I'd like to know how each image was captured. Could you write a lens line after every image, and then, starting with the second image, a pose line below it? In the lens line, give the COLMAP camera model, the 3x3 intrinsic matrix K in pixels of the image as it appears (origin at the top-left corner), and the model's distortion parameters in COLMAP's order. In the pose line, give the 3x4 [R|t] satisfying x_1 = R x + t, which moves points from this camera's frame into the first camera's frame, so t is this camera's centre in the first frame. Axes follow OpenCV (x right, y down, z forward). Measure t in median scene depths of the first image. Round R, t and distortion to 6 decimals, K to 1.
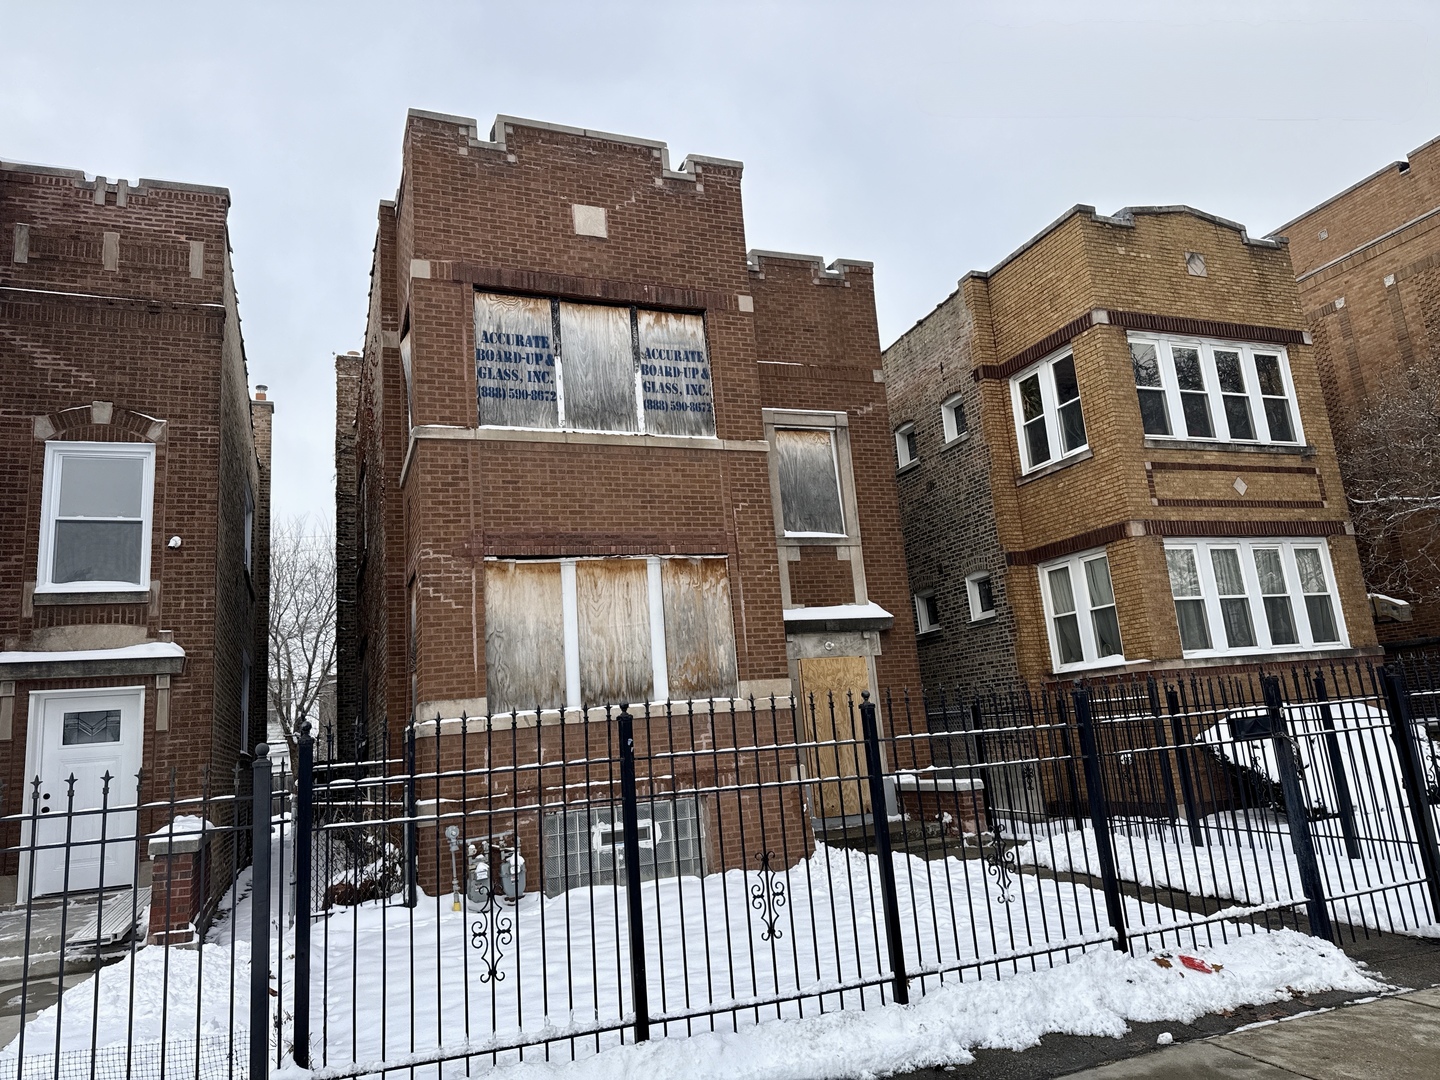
lens RADIAL K [[1028.1, 0, 712.9], [0, 1028.1, 539.9], [0, 0, 1]] dist [0.030230, -0.034771]
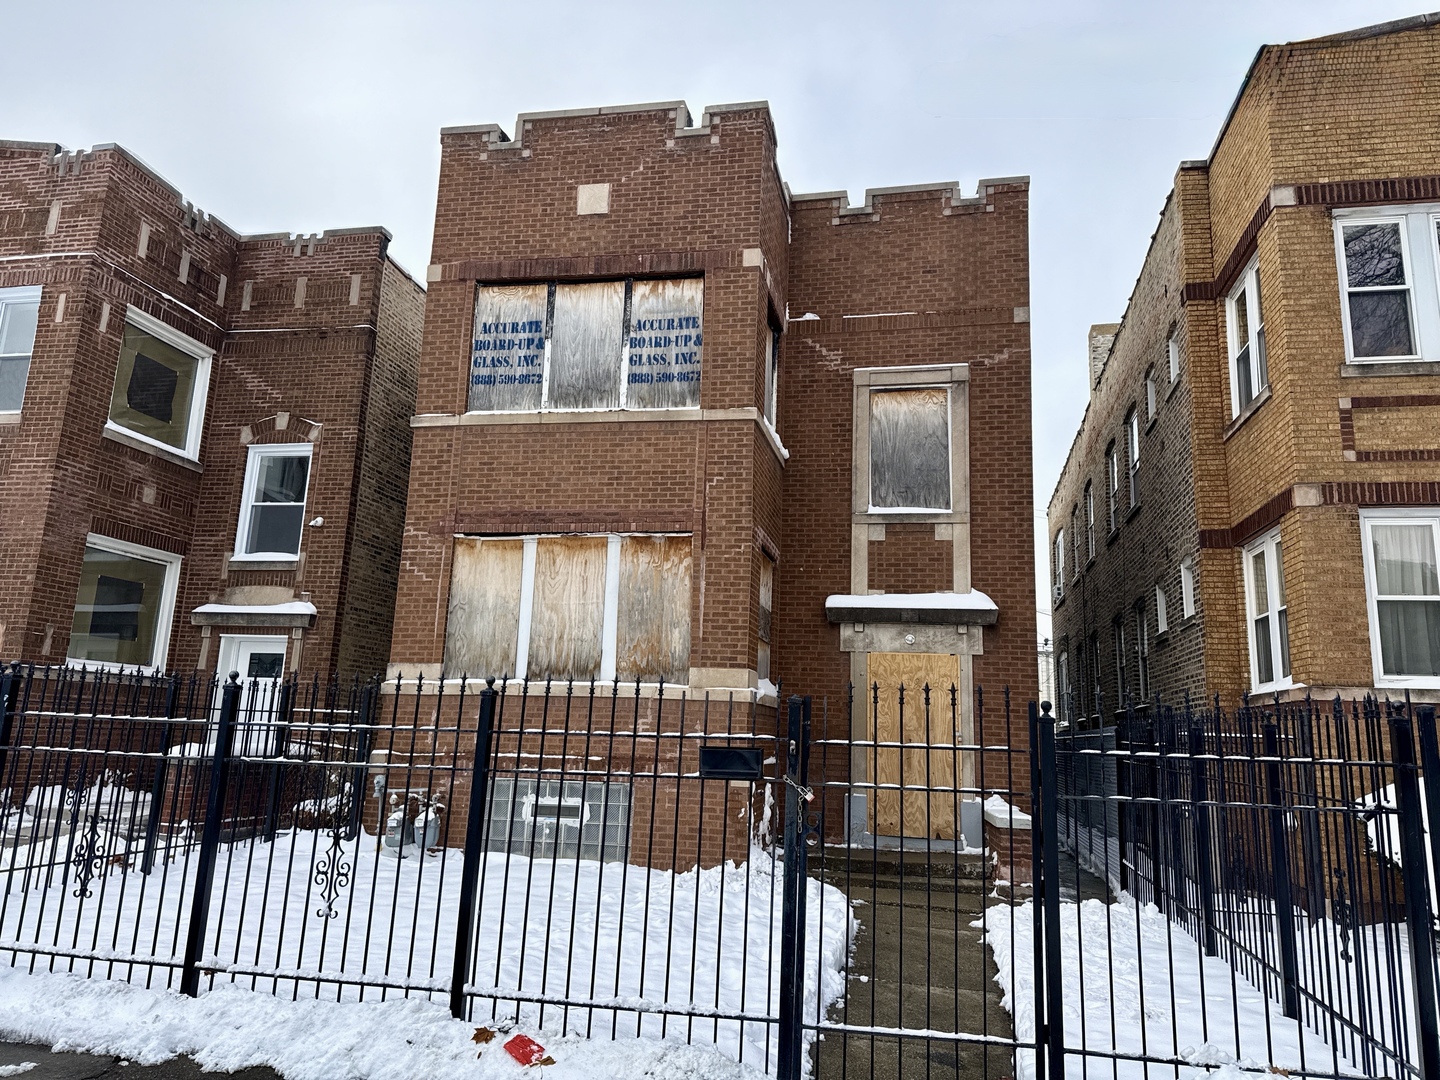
lens RADIAL K [[1028.1, 0, 717.8], [0, 1028.1, 540.9], [0, 0, 1]] dist [0.030230, -0.034771]
pose [[0.827277, 0.005157, -0.561770, 0.556578], [0.006085, 0.999817, 0.018140, 0.005228], [0.561761, -0.018425, 0.827094, 0.237558]]
